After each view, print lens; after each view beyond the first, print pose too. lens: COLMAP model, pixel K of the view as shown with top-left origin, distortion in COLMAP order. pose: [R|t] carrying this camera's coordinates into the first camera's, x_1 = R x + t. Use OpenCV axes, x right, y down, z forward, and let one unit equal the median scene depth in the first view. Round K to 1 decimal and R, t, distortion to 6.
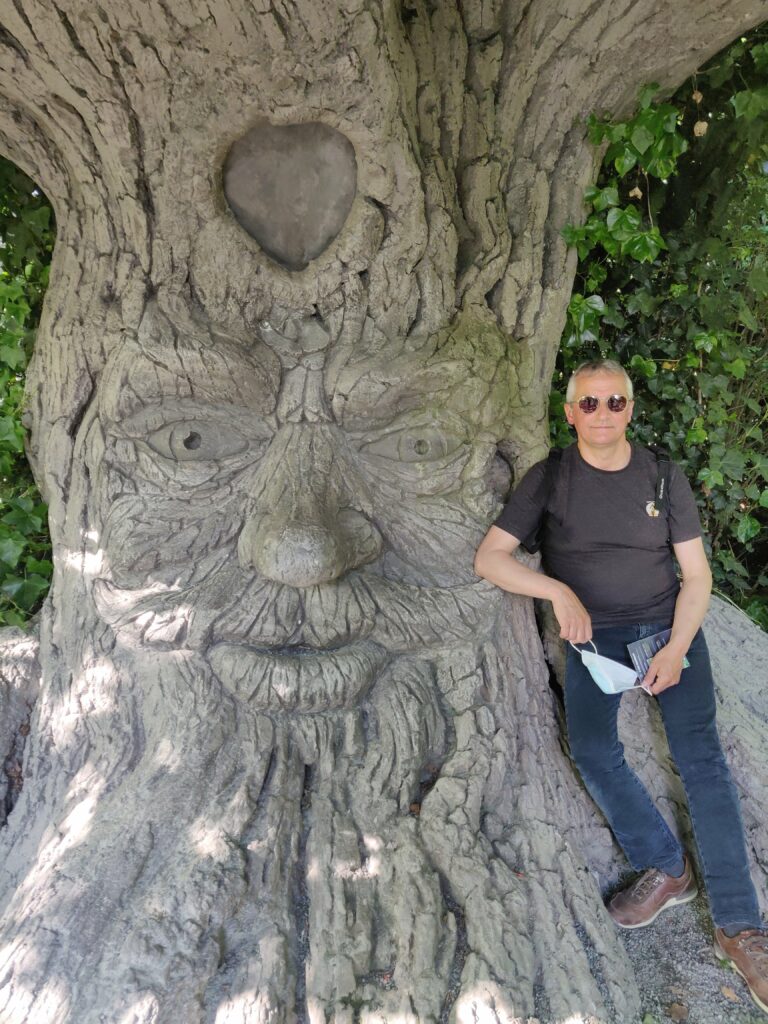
lens RADIAL K [[772.3, 0, 385.2], [0, 772.3, 517.0], [0, 0, 1]] dist [-0.002264, 0.036925]
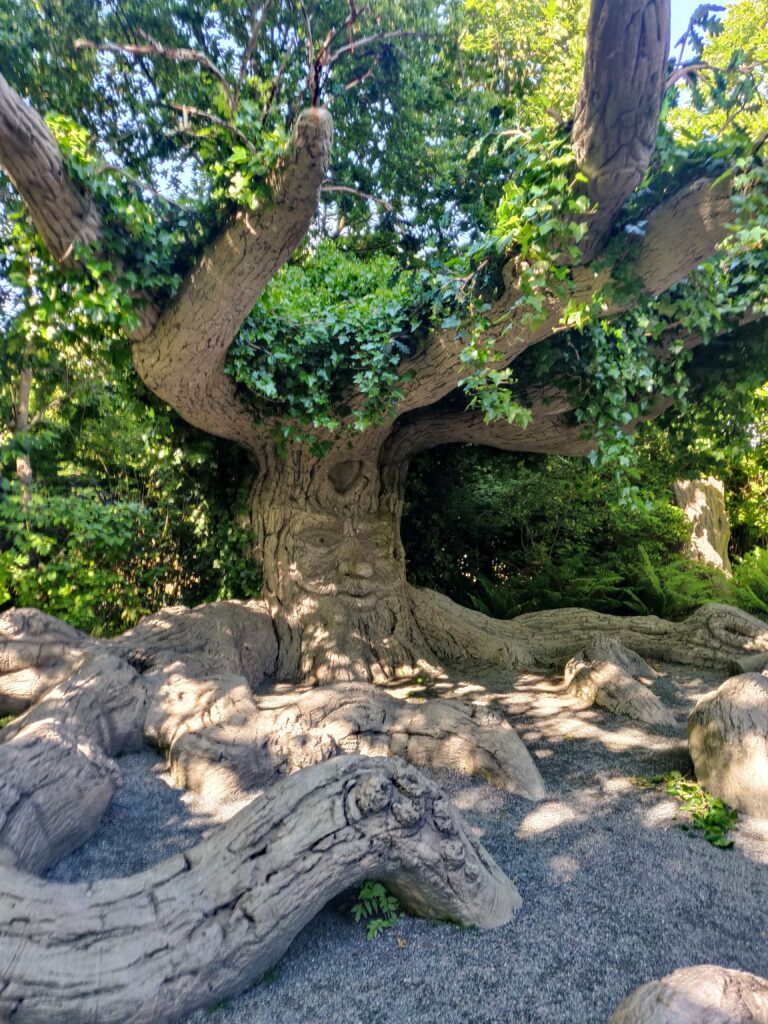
lens RADIAL K [[772.3, 0, 382.0], [0, 772.3, 510.4], [0, 0, 1]] dist [-0.002264, 0.036925]
pose [[0.892015, 0.048837, 0.449360, -1.607424], [0.029169, 0.985854, -0.165046, 0.358200], [-0.451064, 0.160331, 0.877972, -2.257678]]
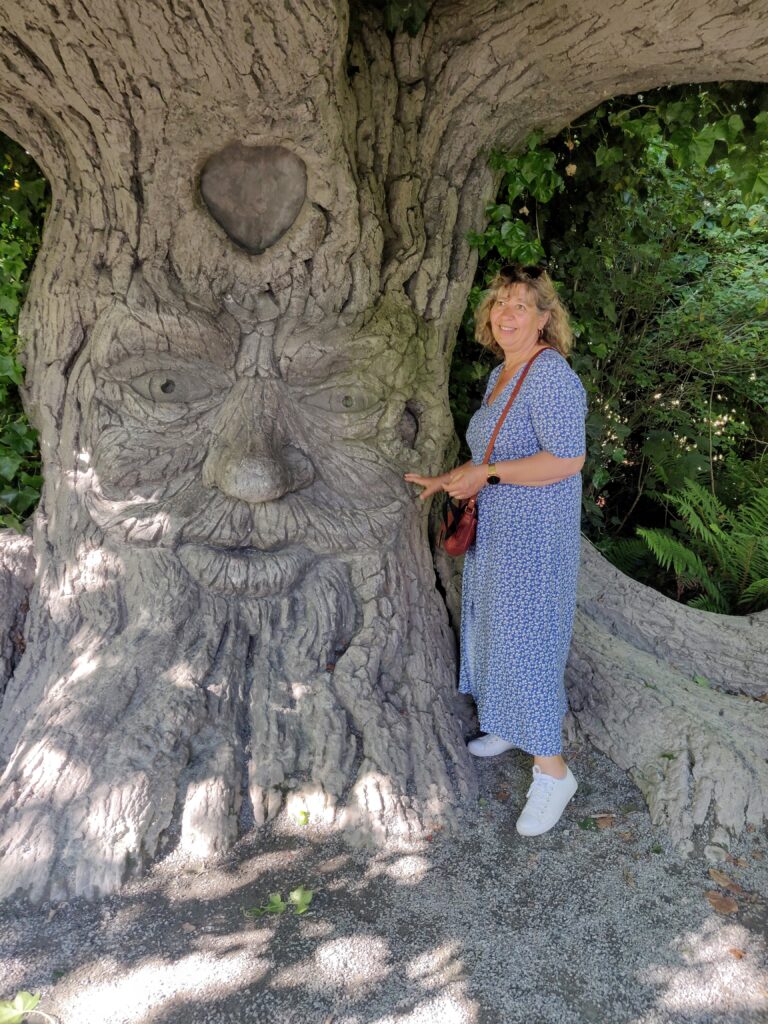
lens RADIAL K [[772.3, 0, 389.4], [0, 772.3, 500.9], [0, 0, 1]] dist [-0.002264, 0.036925]
pose [[0.993491, 0.043274, 0.105368, -0.013199], [-0.048673, 0.997602, 0.049215, 0.009208], [-0.102985, -0.054024, 0.993215, -0.315682]]
